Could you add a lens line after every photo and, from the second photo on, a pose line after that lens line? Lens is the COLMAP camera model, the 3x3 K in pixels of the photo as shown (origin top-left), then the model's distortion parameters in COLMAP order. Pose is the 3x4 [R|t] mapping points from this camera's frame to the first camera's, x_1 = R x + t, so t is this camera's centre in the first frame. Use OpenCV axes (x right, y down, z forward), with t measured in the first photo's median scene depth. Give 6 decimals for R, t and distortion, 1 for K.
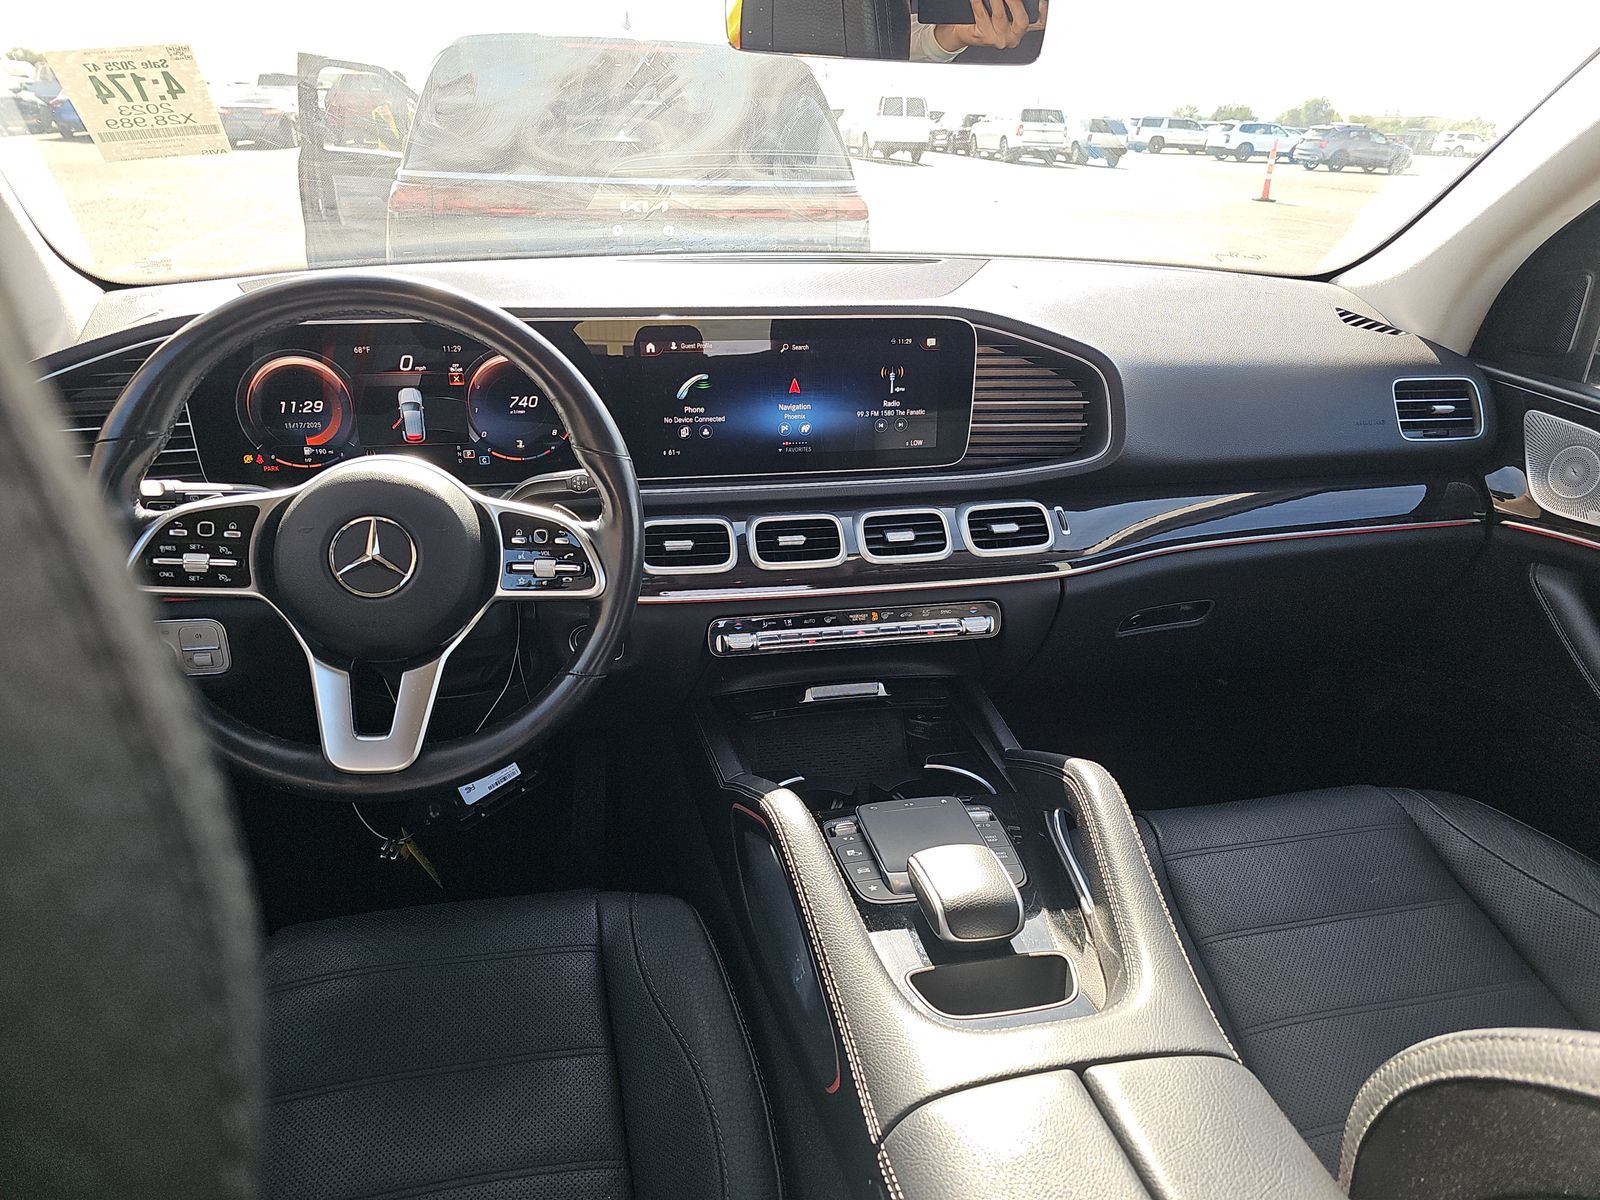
lens RADIAL K [[1066.0, 0, 803.4], [0, 1066.0, 574.4], [0, 0, 1]] dist [0.089273, -0.097978]
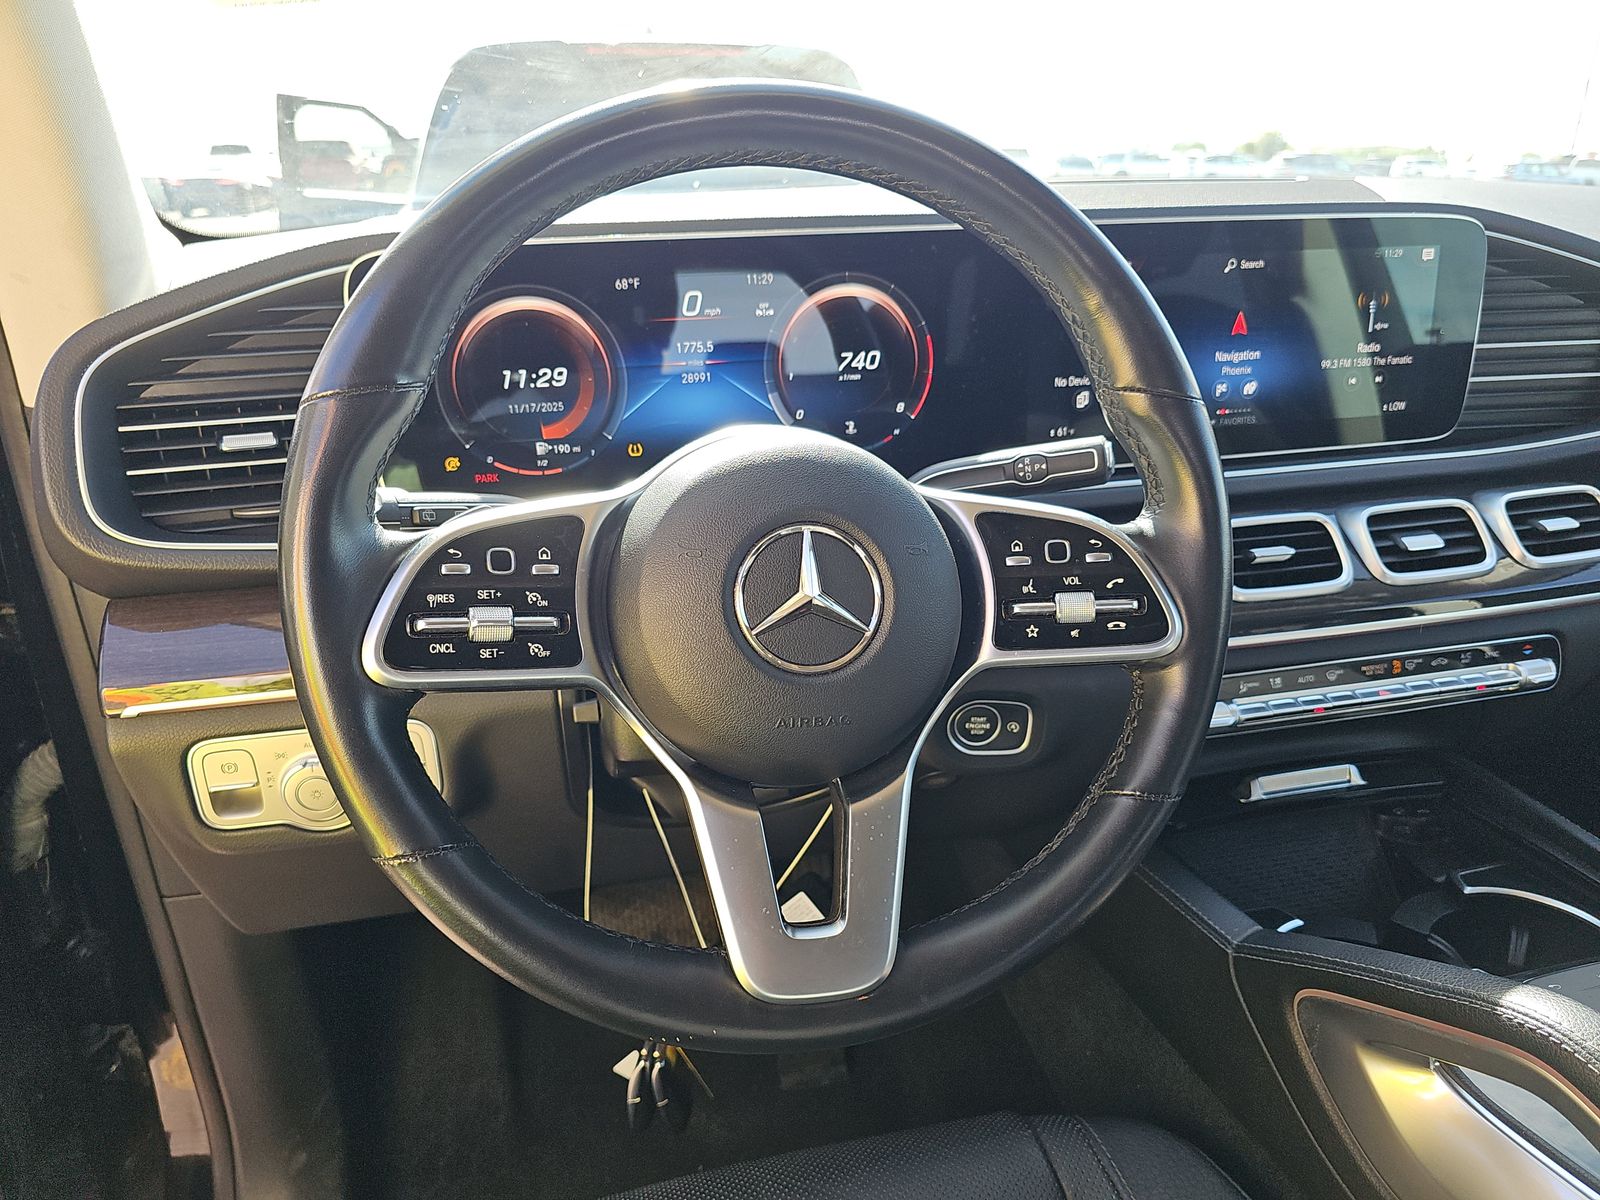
lens RADIAL K [[1079.6, 0, 800.0], [0, 1079.6, 600.0], [0, 0, 1]] dist [0.102313, -0.165361]
pose [[0.998677, -0.045933, 0.023119, -0.326925], [0.046485, 0.998631, -0.023964, -0.002177], [-0.021986, 0.025007, 0.999445, 0.358925]]
